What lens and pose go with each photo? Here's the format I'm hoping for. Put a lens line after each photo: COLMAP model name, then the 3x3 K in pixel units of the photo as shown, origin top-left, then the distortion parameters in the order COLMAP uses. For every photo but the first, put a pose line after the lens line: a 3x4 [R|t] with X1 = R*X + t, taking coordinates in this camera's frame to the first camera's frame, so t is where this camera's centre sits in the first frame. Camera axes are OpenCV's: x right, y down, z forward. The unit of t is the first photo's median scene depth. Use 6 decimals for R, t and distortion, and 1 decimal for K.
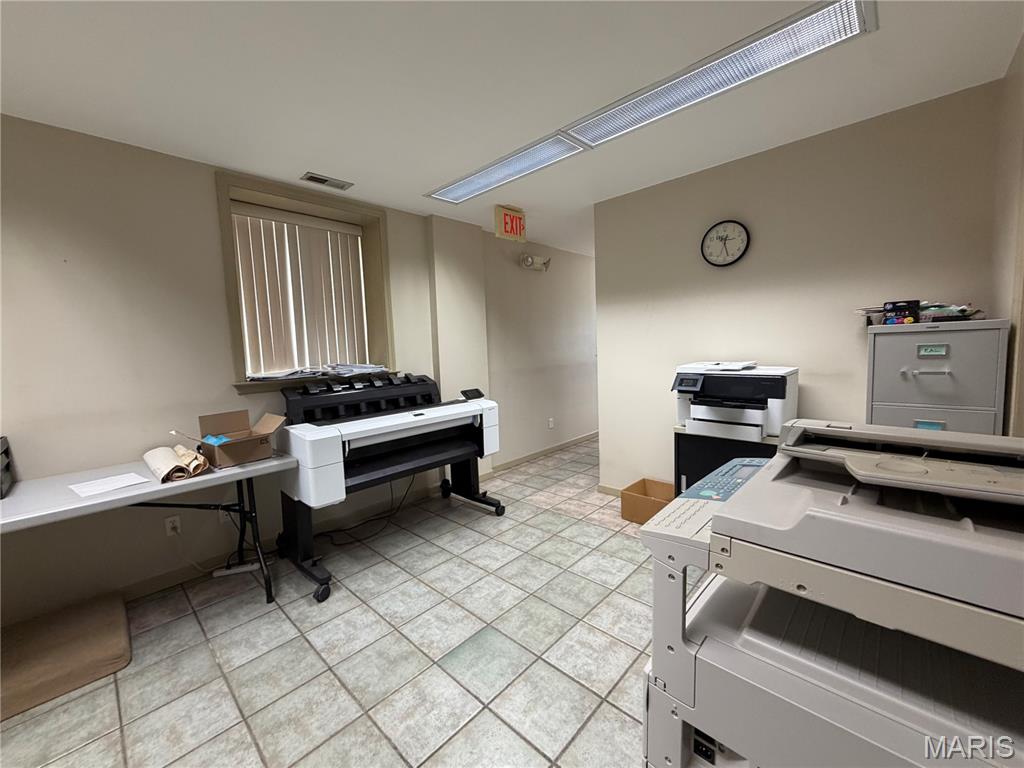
lens RADIAL K [[409.8, 0, 510.5], [0, 409.8, 380.6], [0, 0, 1]] dist [0.000964, 0.000207]
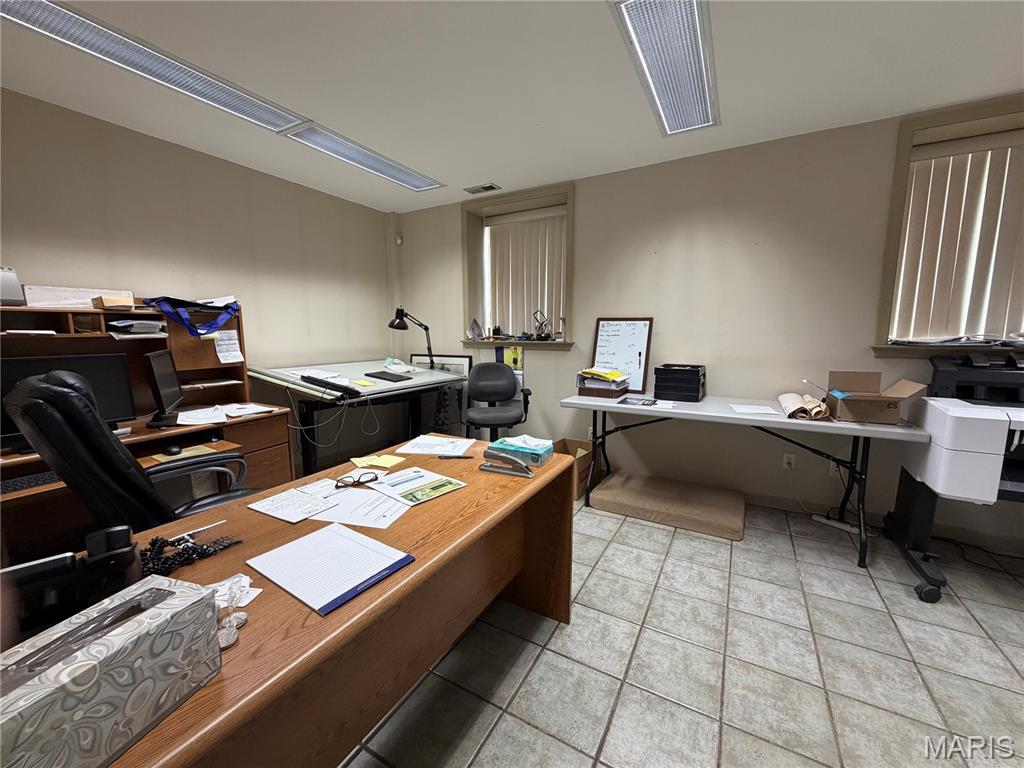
lens RADIAL K [[409.8, 0, 506.8], [0, 409.8, 386.1], [0, 0, 1]] dist [0.000964, 0.000207]
pose [[0.232532, 0.166670, -0.958201, 0.090091], [-0.095007, 0.984388, 0.148169, 0.045828], [0.967937, 0.056582, 0.244736, -0.094794]]
